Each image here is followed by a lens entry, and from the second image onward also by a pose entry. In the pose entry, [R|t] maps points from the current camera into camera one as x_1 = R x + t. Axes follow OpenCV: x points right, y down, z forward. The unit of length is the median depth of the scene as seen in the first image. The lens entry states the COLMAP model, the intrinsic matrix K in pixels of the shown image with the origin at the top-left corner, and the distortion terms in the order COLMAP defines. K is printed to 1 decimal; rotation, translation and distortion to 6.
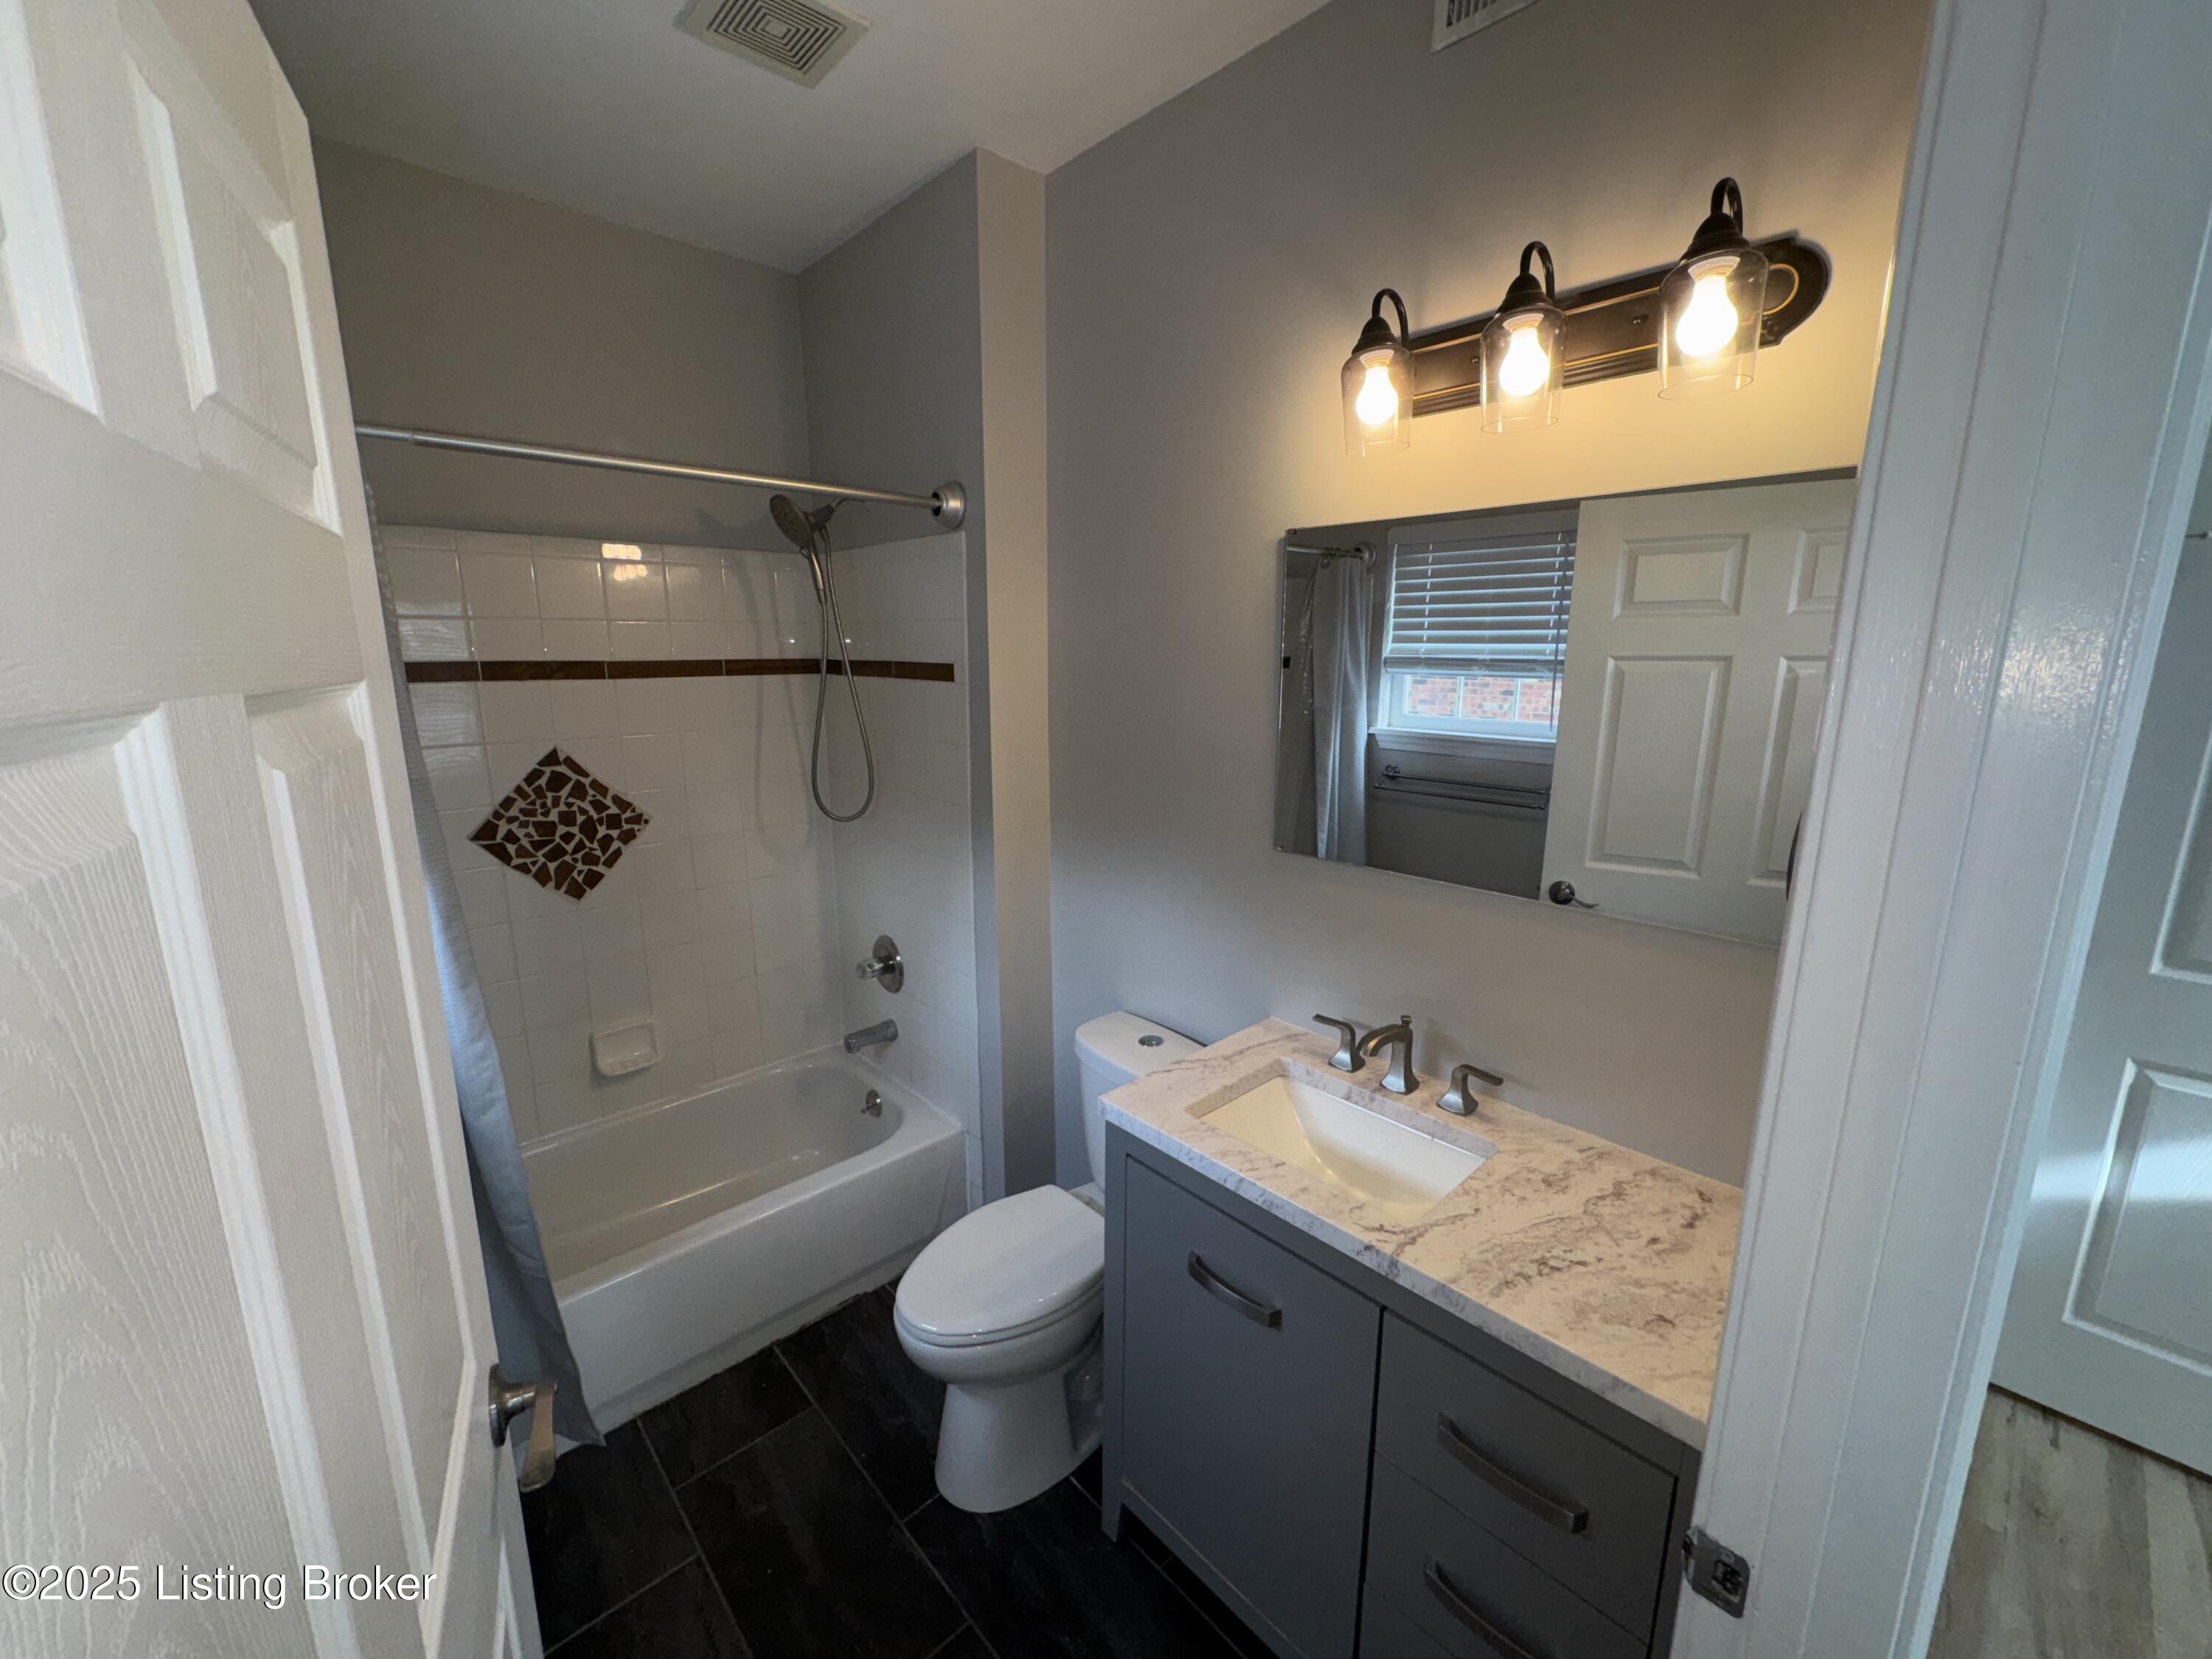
lens RADIAL K [[879.9, 0, 1103.6], [0, 879.9, 829.6], [0, 0, 1]] dist [0.001684, -0.000139]
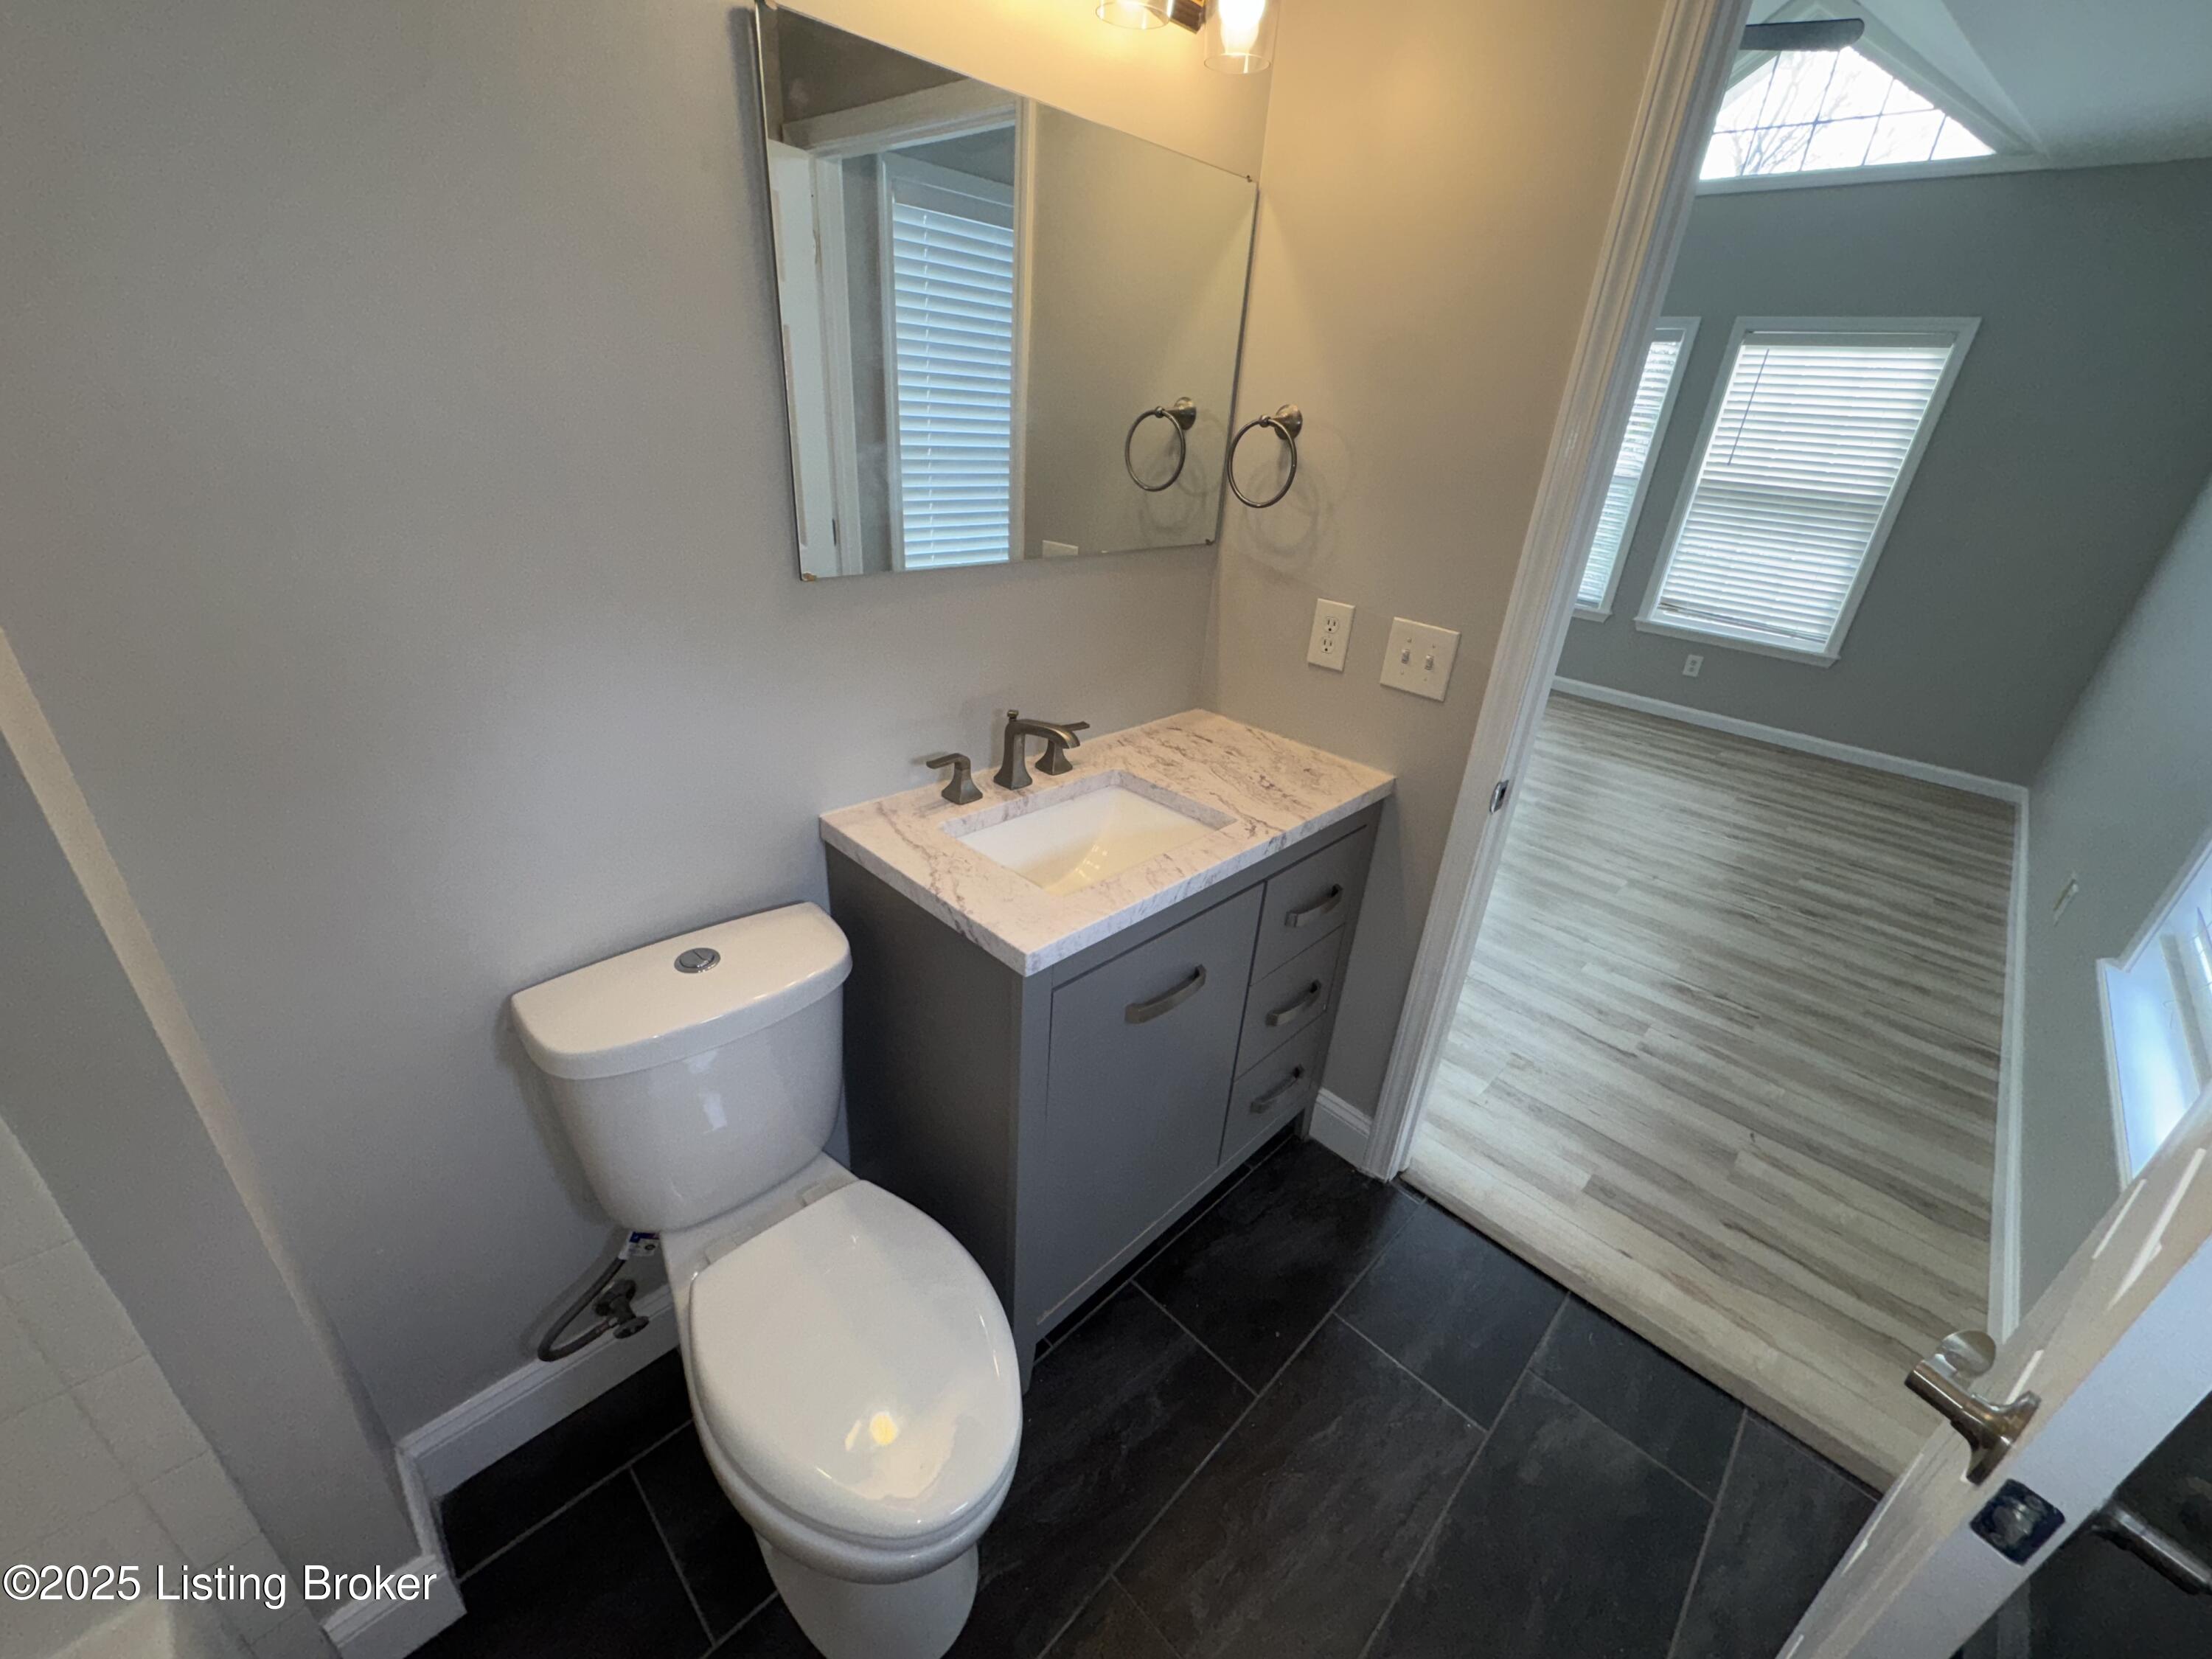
lens RADIAL K [[879.9, 0, 1109.4], [0, 879.9, 817.8], [0, 0, 1]] dist [0.001684, -0.000139]
pose [[-0.044426, -0.438493, 0.897636, -0.728731], [0.125126, 0.889005, 0.440470, -0.125721], [-0.991146, 0.131886, 0.015372, 1.092824]]
